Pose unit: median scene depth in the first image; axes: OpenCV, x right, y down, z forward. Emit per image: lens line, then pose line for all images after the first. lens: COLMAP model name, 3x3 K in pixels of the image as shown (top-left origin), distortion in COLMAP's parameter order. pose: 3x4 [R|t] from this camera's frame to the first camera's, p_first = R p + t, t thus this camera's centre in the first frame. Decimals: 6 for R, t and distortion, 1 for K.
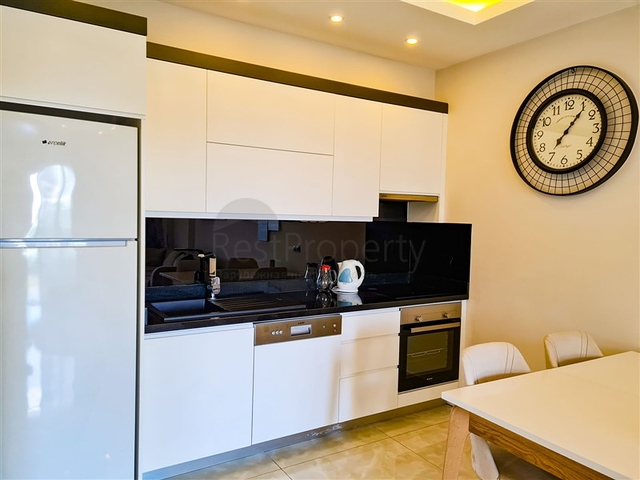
lens RADIAL K [[482.4, 0, 314.5], [0, 482.4, 238.9], [0, 0, 1]] dist [0.031147, -0.005312]
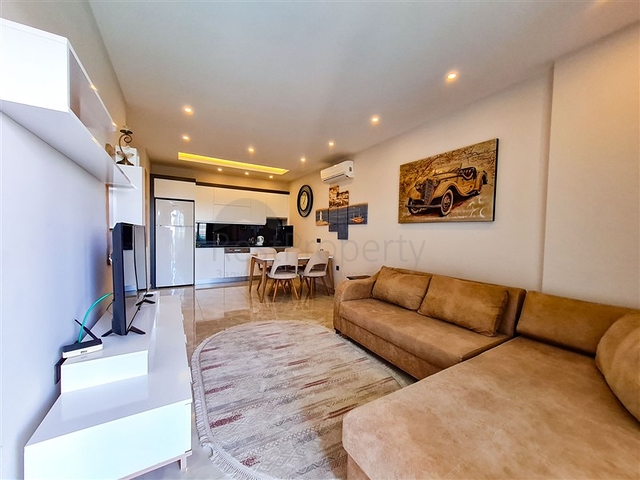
lens RADIAL K [[250.2, 0, 319.6], [0, 250.2, 242.0], [0, 0, 1]] dist [0.002021, 0.000117]
pose [[0.999561, -0.006755, -0.028839, 0.691632], [0.006193, 0.999790, -0.019540, 0.157478], [0.028965, 0.019353, 0.999393, -1.031311]]
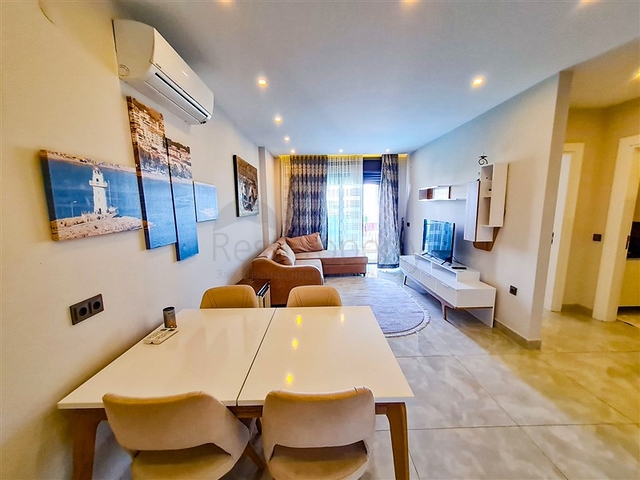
lens RADIAL K [[250.2, 0, 319.8], [0, 250.2, 242.3], [0, 0, 1]] dist [0.002021, 0.000117]
pose [[-0.859648, -0.088263, 0.503204, 0.131794], [0.019198, 0.978686, 0.204462, -0.063237], [-0.510525, 0.185426, -0.839632, 0.947298]]
